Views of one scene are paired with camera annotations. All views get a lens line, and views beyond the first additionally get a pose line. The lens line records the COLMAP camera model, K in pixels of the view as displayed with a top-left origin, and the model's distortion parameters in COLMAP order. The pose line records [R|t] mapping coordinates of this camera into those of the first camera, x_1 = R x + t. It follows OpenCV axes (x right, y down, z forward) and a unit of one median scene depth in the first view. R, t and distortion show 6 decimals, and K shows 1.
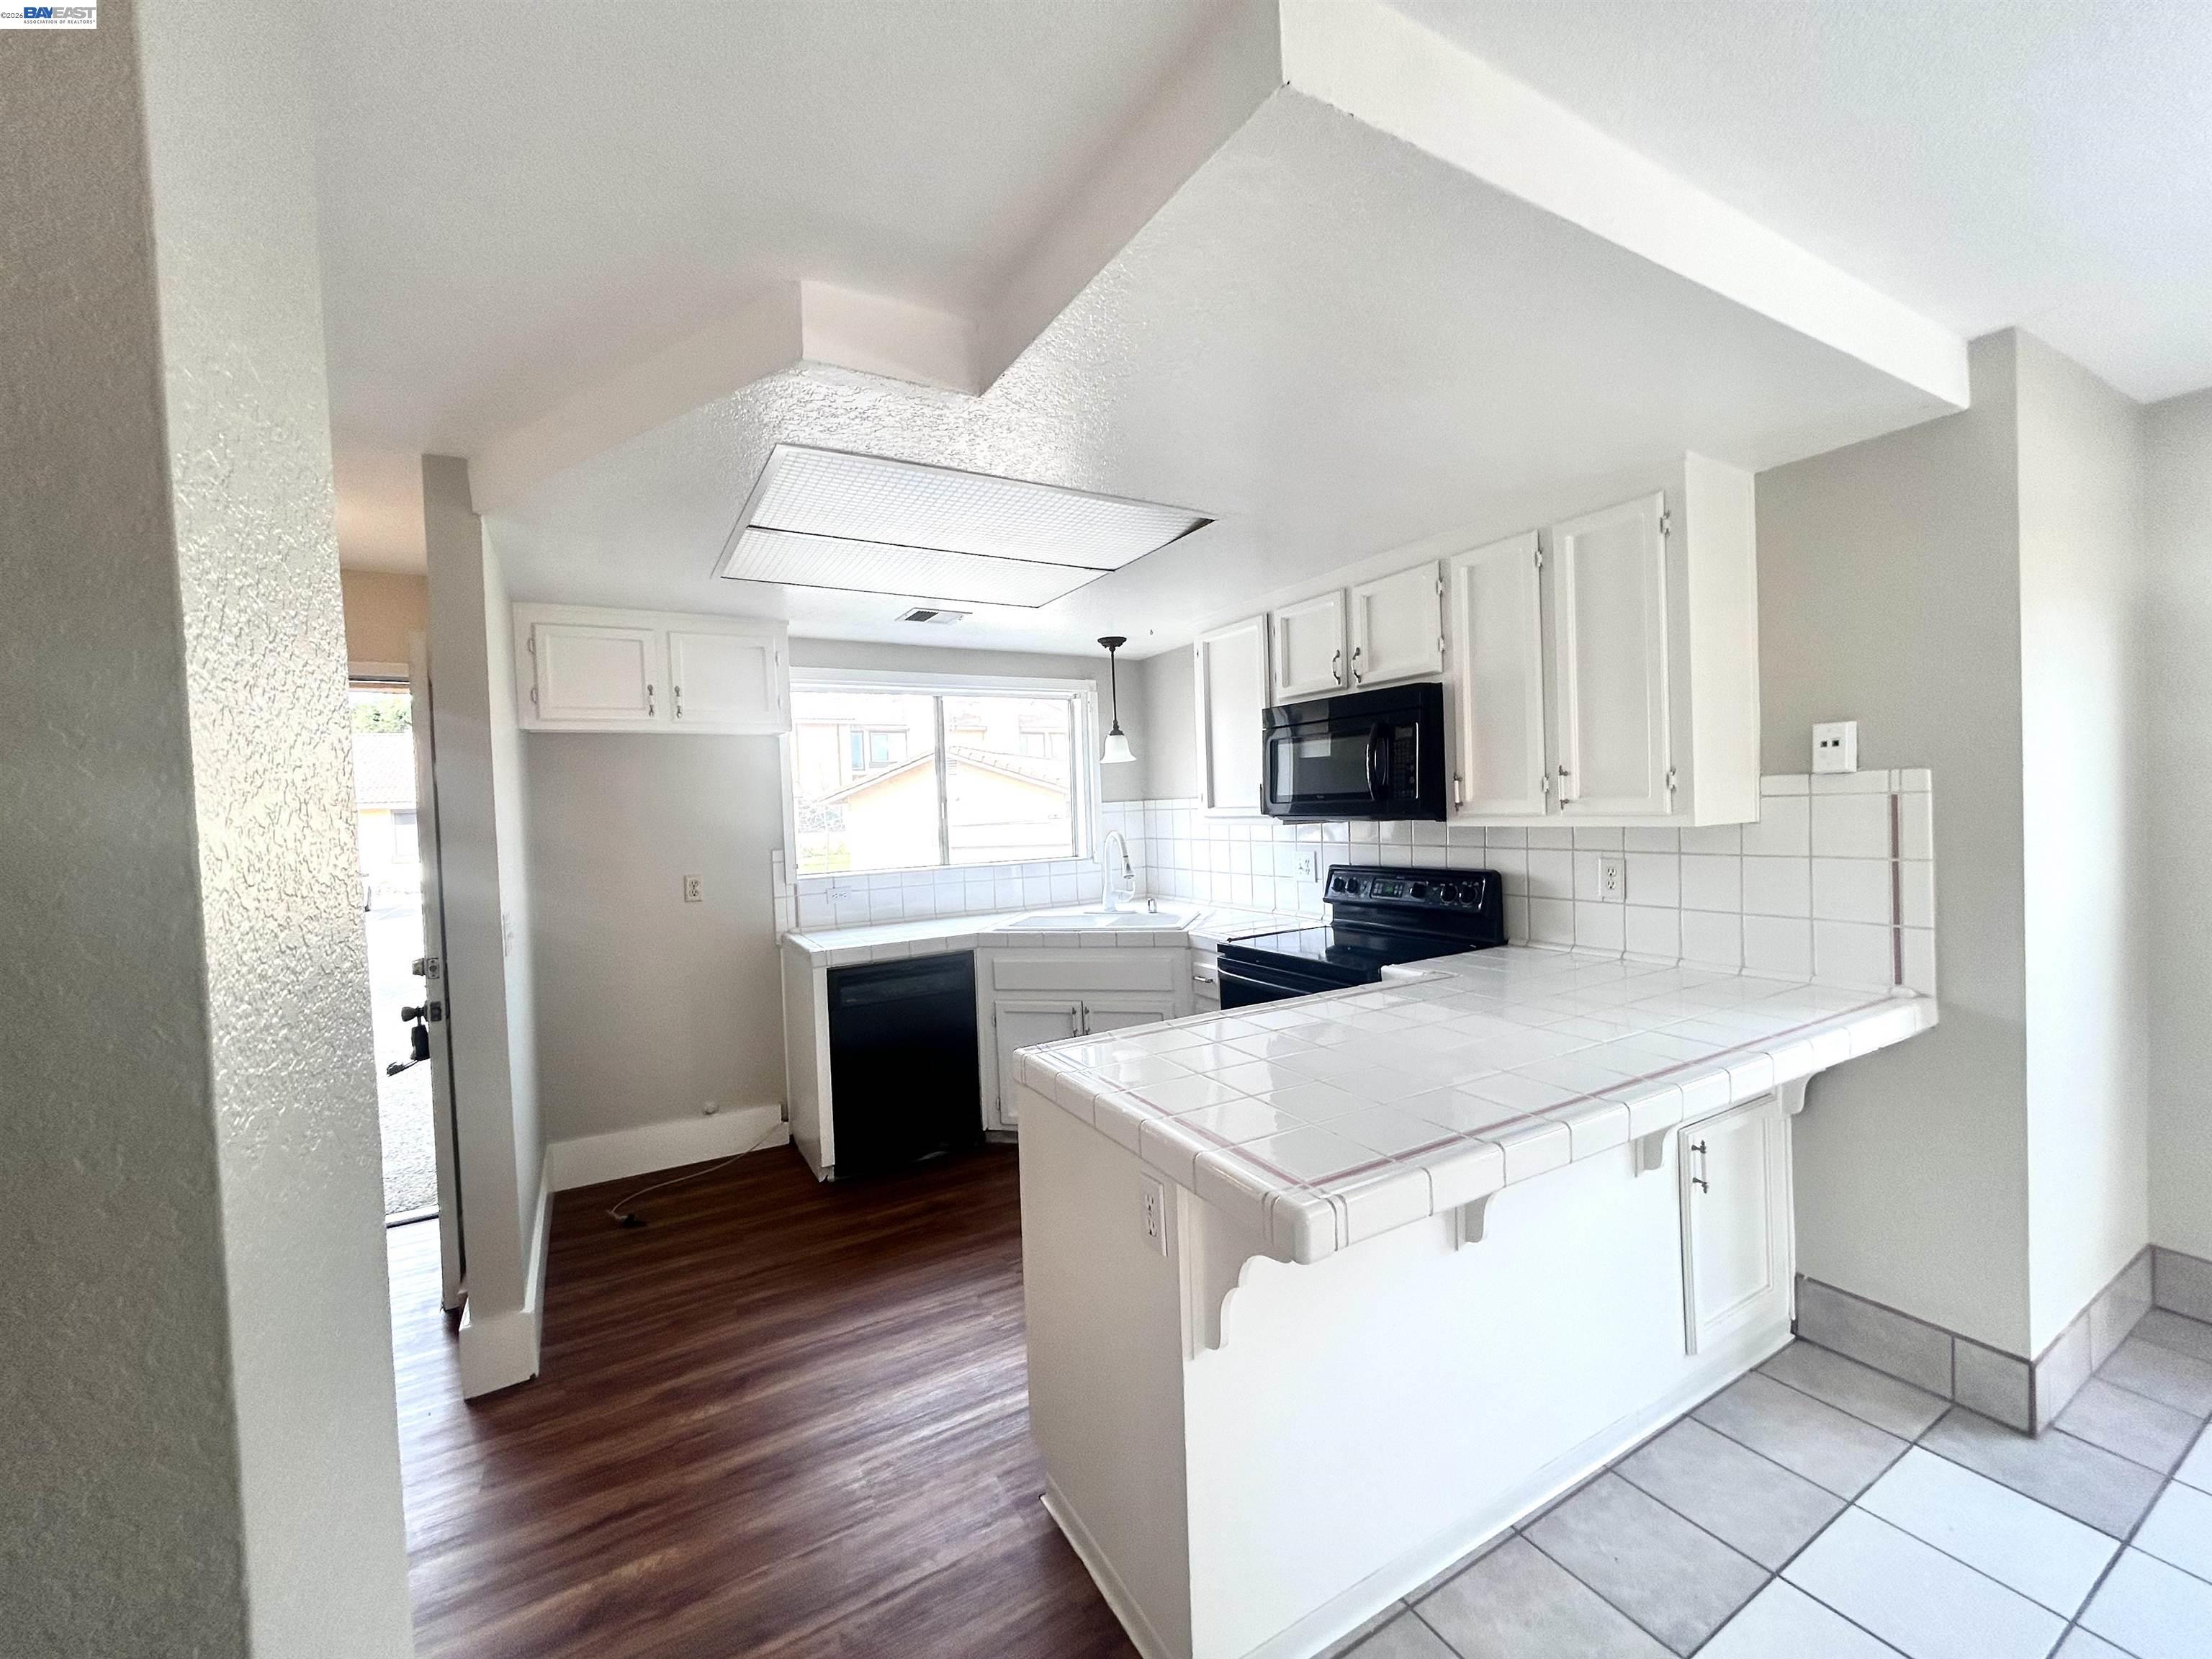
lens RADIAL K [[888.3, 0, 1097.1], [0, 888.3, 825.3], [0, 0, 1]] dist [0.001311, -0.000587]
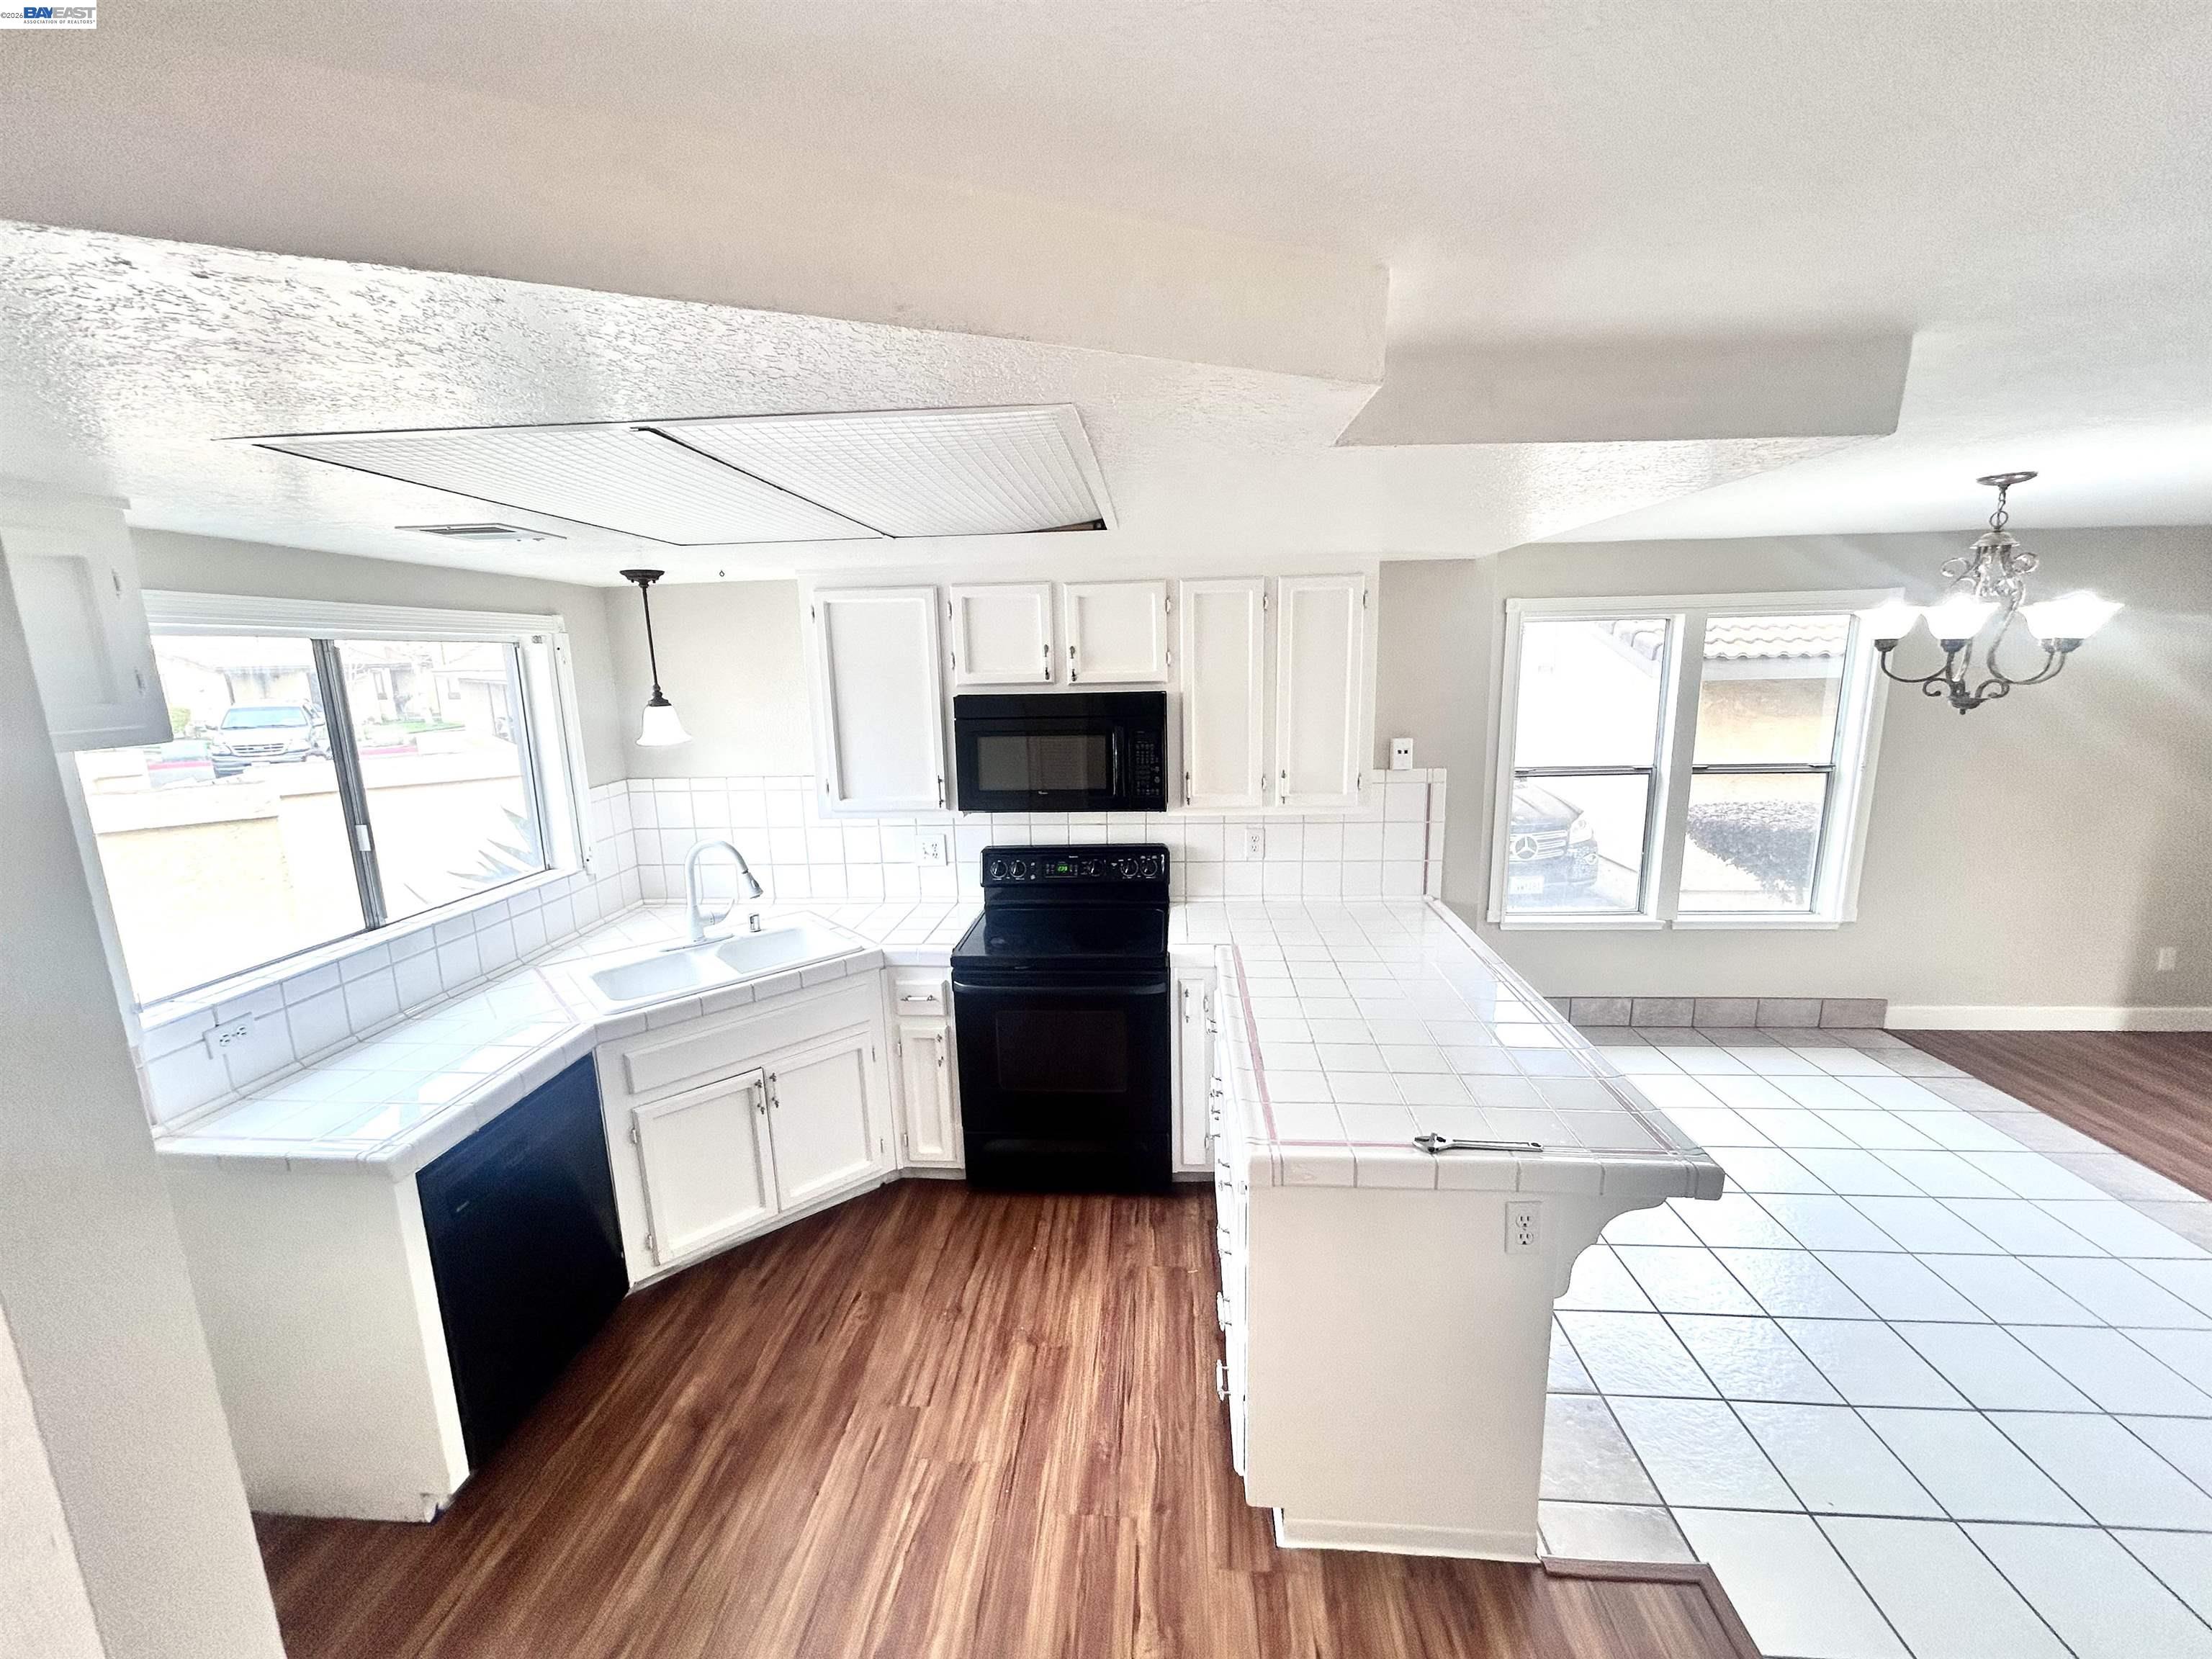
lens RADIAL K [[888.3, 0, 1099.8], [0, 888.3, 828.8], [0, 0, 1]] dist [0.001311, -0.000587]
pose [[0.555922, -0.133360, 0.820467, -0.549667], [0.023911, 0.989203, 0.144586, -0.136730], [-0.830890, -0.060760, 0.553109, 0.387346]]
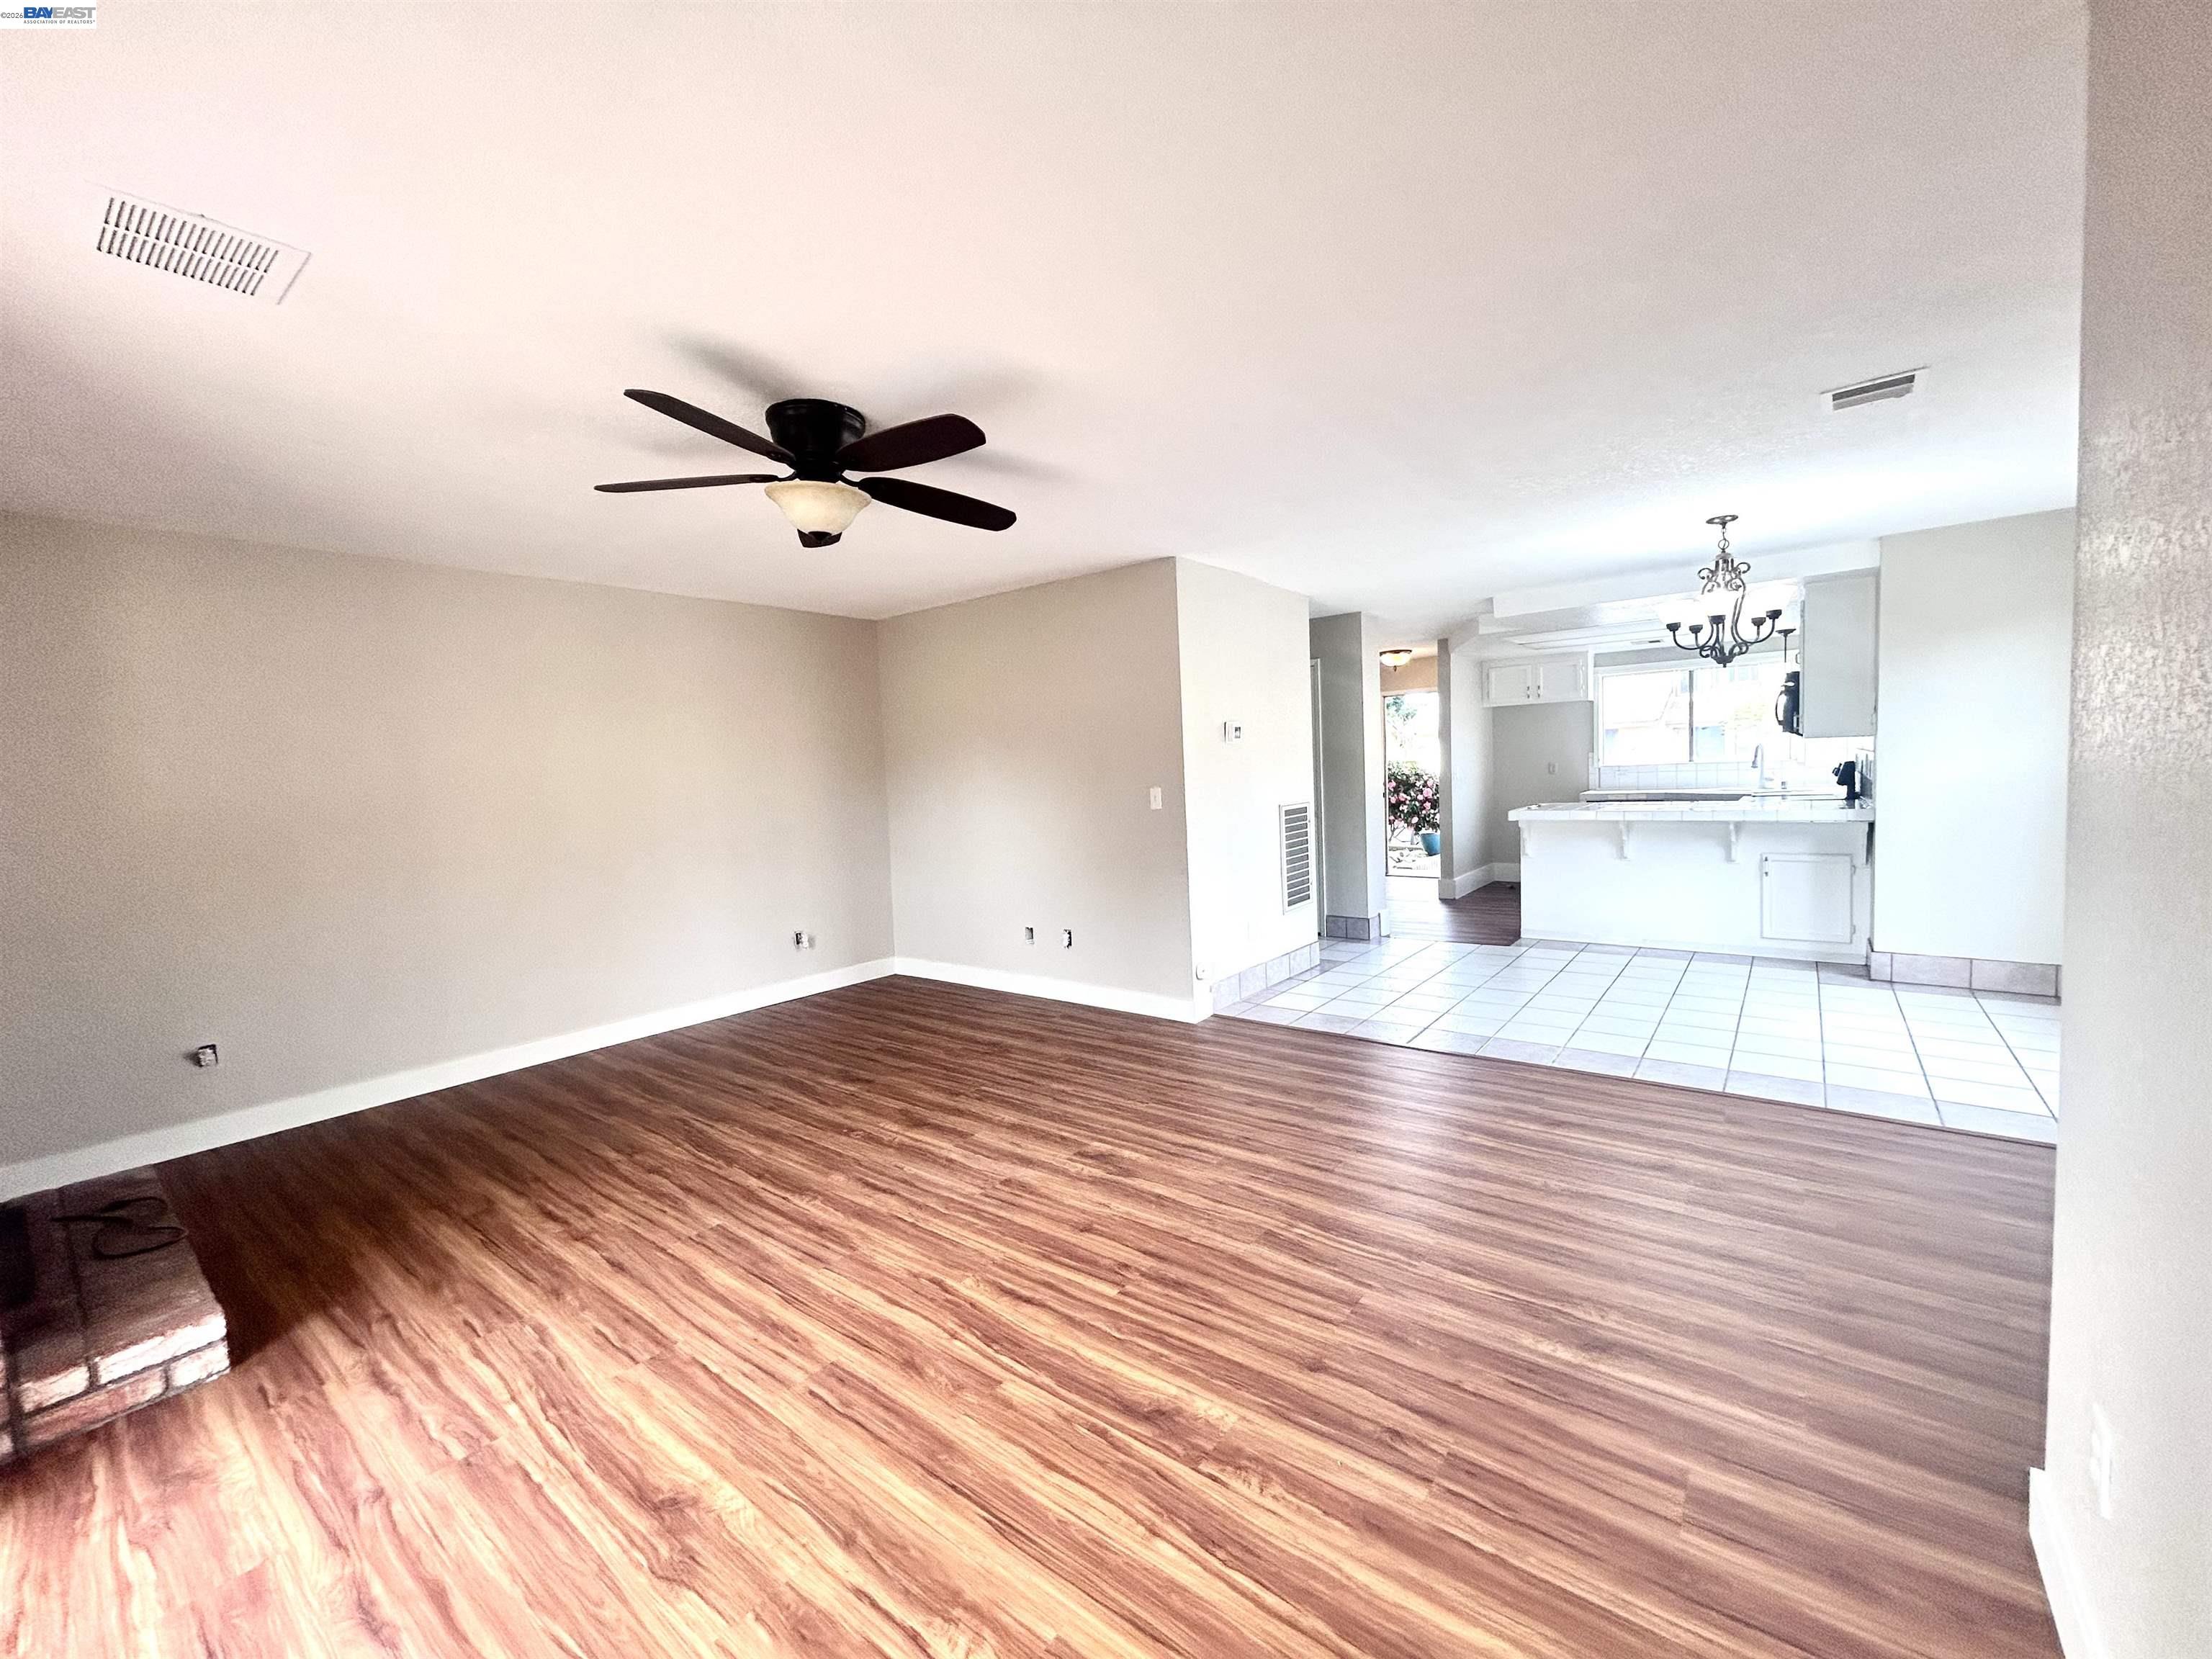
lens RADIAL K [[888.3, 0, 1107.5], [0, 888.3, 830.9], [0, 0, 1]] dist [0.001311, -0.000587]
pose [[0.384685, 0.086324, -0.919002, 1.534619], [0.003804, 0.995461, 0.095098, 0.012870], [0.923040, -0.040079, 0.382611, -1.196358]]
